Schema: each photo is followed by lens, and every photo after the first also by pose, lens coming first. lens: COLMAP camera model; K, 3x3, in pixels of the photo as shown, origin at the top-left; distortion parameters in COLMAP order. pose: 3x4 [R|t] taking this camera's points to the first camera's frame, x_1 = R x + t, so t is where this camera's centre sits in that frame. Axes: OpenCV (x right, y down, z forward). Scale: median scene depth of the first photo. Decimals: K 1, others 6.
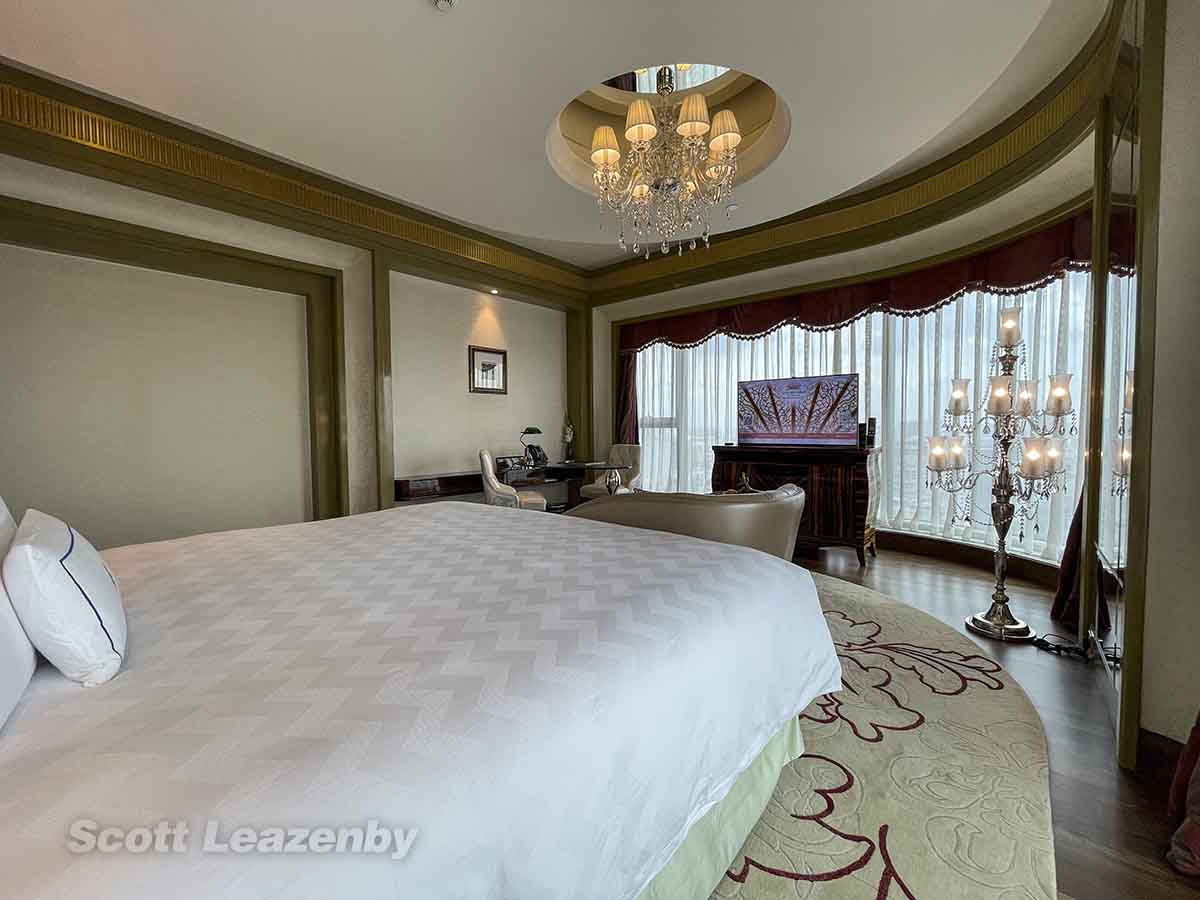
lens RADIAL K [[483.9, 0, 599.1], [0, 483.9, 451.0], [0, 0, 1]] dist [0.000222, -0.000055]
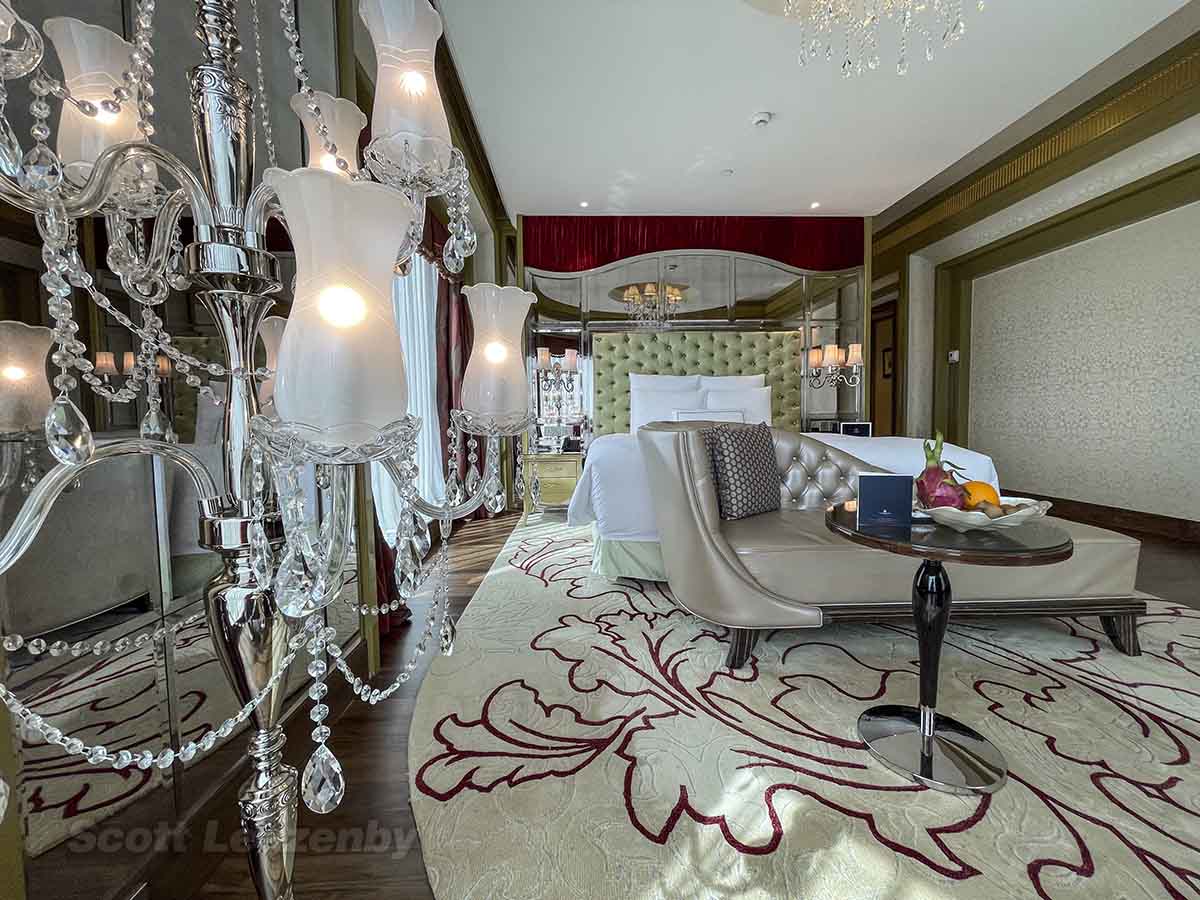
lens RADIAL K [[483.9, 0, 601.6], [0, 483.9, 444.7], [0, 0, 1]] dist [0.000222, -0.000055]
pose [[-0.727911, 0.058843, -0.683142, 1.063330], [-0.003303, 0.995998, 0.089310, 0.036798], [0.685664, 0.067266, -0.724804, 1.559991]]
